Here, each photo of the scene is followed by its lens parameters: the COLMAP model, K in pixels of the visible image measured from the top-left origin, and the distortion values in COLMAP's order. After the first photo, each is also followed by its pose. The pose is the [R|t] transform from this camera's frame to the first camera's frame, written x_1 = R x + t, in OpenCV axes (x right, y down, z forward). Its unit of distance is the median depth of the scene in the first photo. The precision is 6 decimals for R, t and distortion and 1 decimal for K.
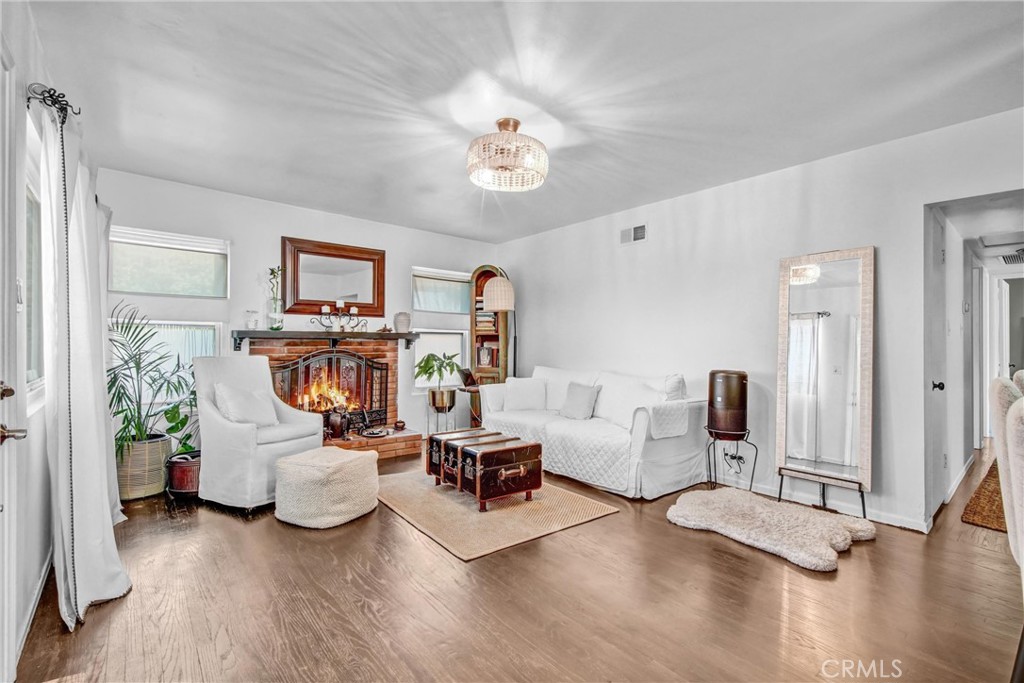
lens RADIAL K [[469.3, 0, 512.0], [0, 469.3, 341.5], [0, 0, 1]] dist [0.001602, 0.000149]
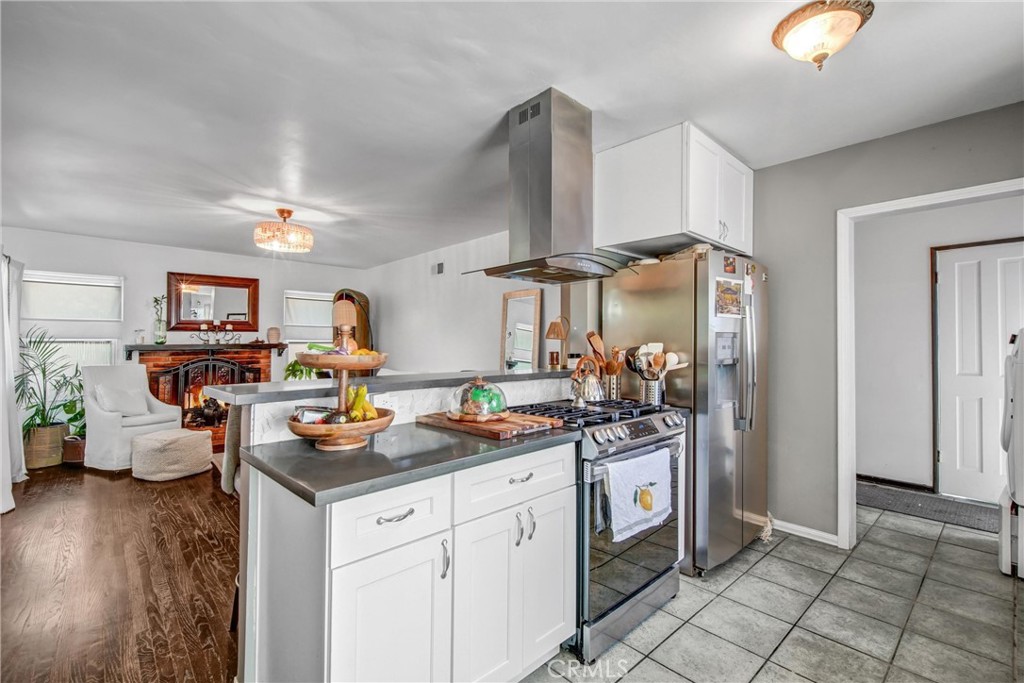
lens RADIAL K [[454.3, 0, 479.9], [0, 454.3, 334.7], [0, 0, 1]] dist [-0.000065, -0.000361]
pose [[0.999493, -0.009100, 0.030495, 0.345502], [0.009600, 0.999821, -0.016298, -0.020655], [-0.030341, 0.016582, 0.999402, -0.291017]]
